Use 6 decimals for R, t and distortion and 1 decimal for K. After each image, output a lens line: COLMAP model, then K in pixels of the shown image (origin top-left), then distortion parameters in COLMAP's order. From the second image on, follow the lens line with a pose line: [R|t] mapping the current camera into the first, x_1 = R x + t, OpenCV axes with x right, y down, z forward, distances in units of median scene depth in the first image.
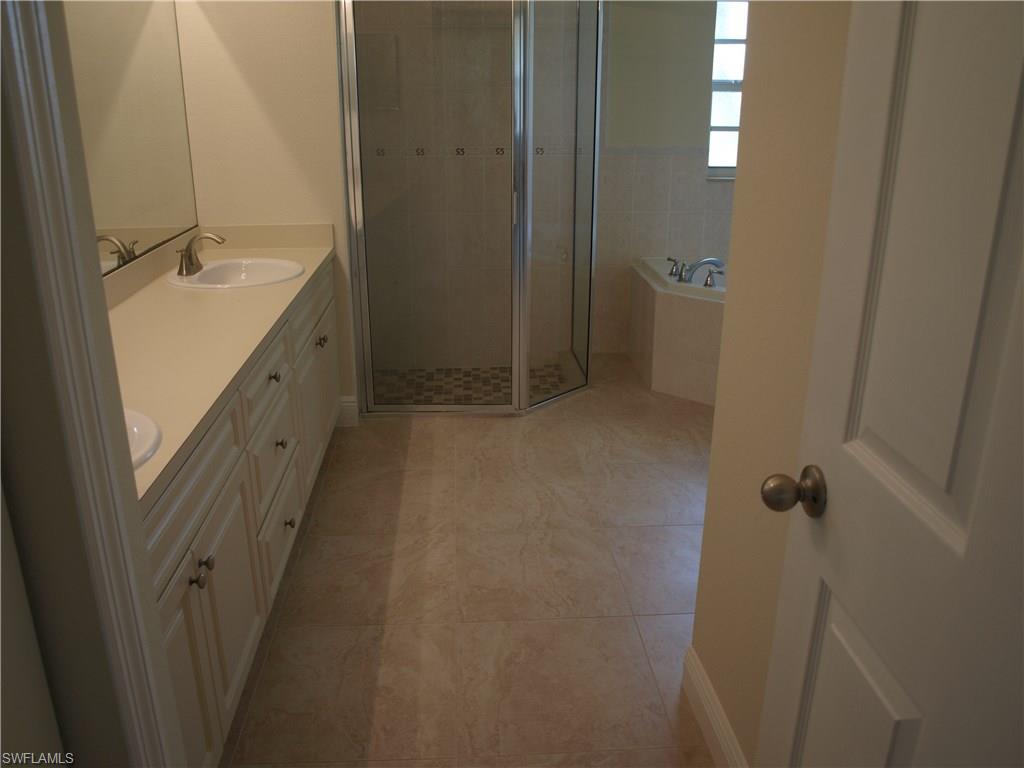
lens RADIAL K [[815.3, 0, 510.8], [0, 815.3, 373.9], [0, 0, 1]] dist [-0.071089, 0.005464]
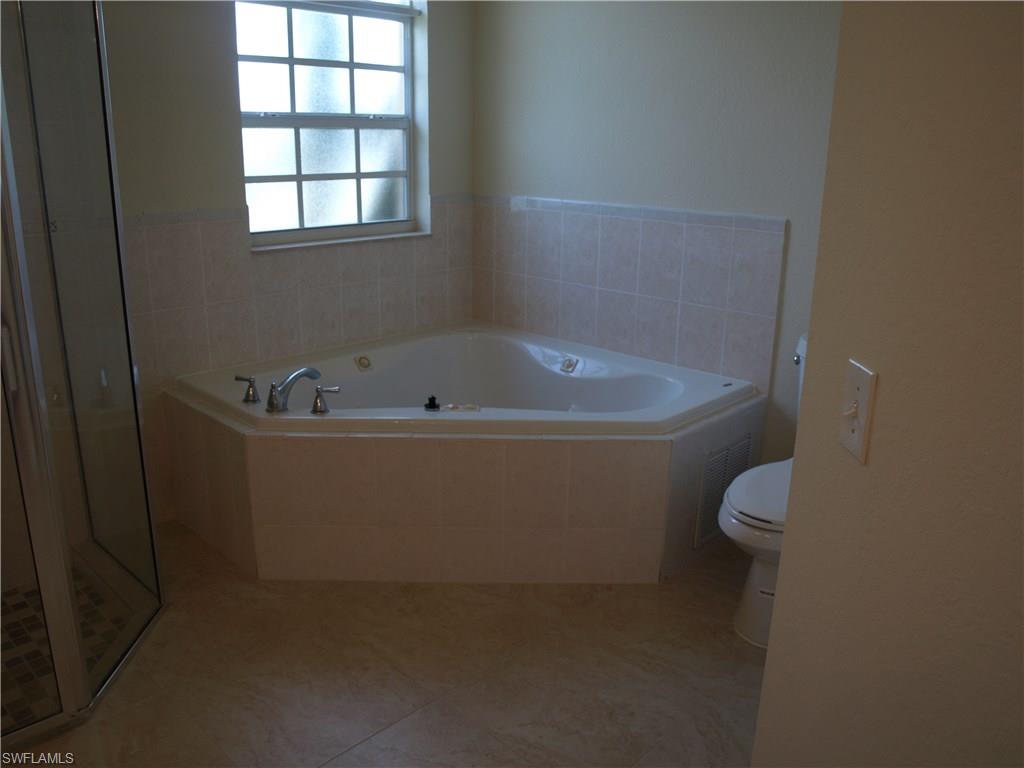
lens RADIAL K [[815.3, 0, 510.8], [0, 815.3, 373.9], [0, 0, 1]] dist [-0.071089, 0.005464]
pose [[0.739649, -0.171136, 0.650870, -0.071872], [0.192737, 0.980484, 0.038777, -0.128069], [-0.644804, 0.096765, 0.758198, 0.352401]]
